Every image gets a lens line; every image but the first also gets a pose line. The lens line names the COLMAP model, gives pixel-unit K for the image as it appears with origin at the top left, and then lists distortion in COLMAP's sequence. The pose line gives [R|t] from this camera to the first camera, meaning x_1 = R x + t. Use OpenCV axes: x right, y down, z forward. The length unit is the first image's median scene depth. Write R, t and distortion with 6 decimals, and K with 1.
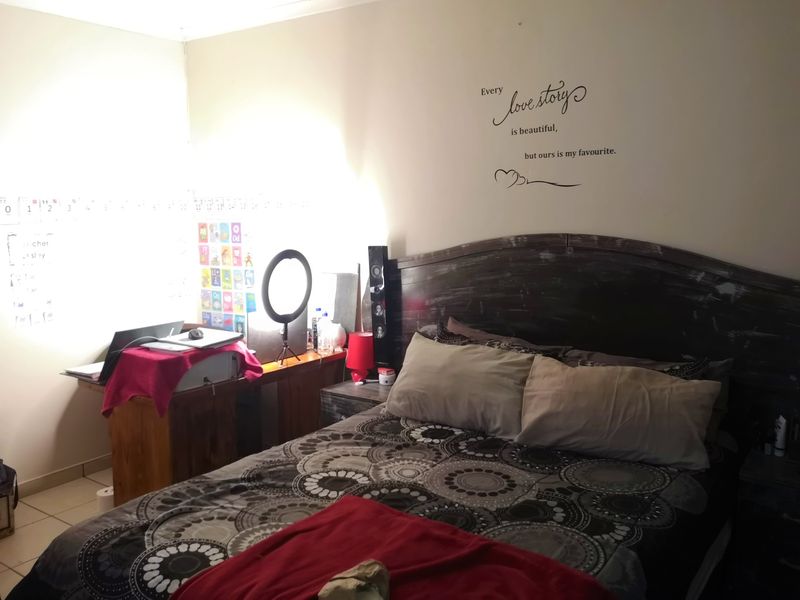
lens RADIAL K [[667.9, 0, 401.0], [0, 667.9, 271.8], [0, 0, 1]] dist [0.035055, -0.008196]
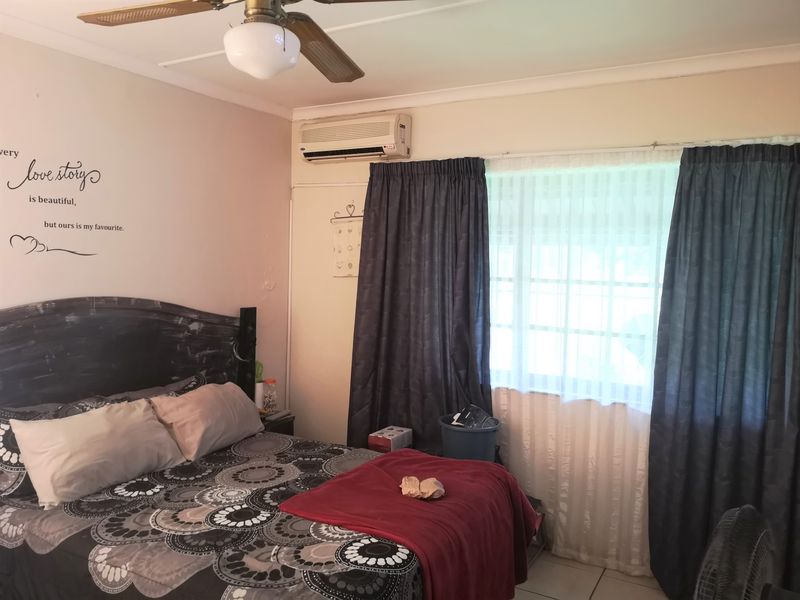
lens RADIAL K [[636.0, 0, 400.0], [0, 636.0, 300.0], [0, 0, 1]] dist [0.003755, 0.000390]
pose [[-0.082056, -0.053577, 0.995187, -0.875266], [0.090586, 0.994020, 0.060983, -0.071005], [-0.992502, 0.095154, -0.076712, 0.572453]]
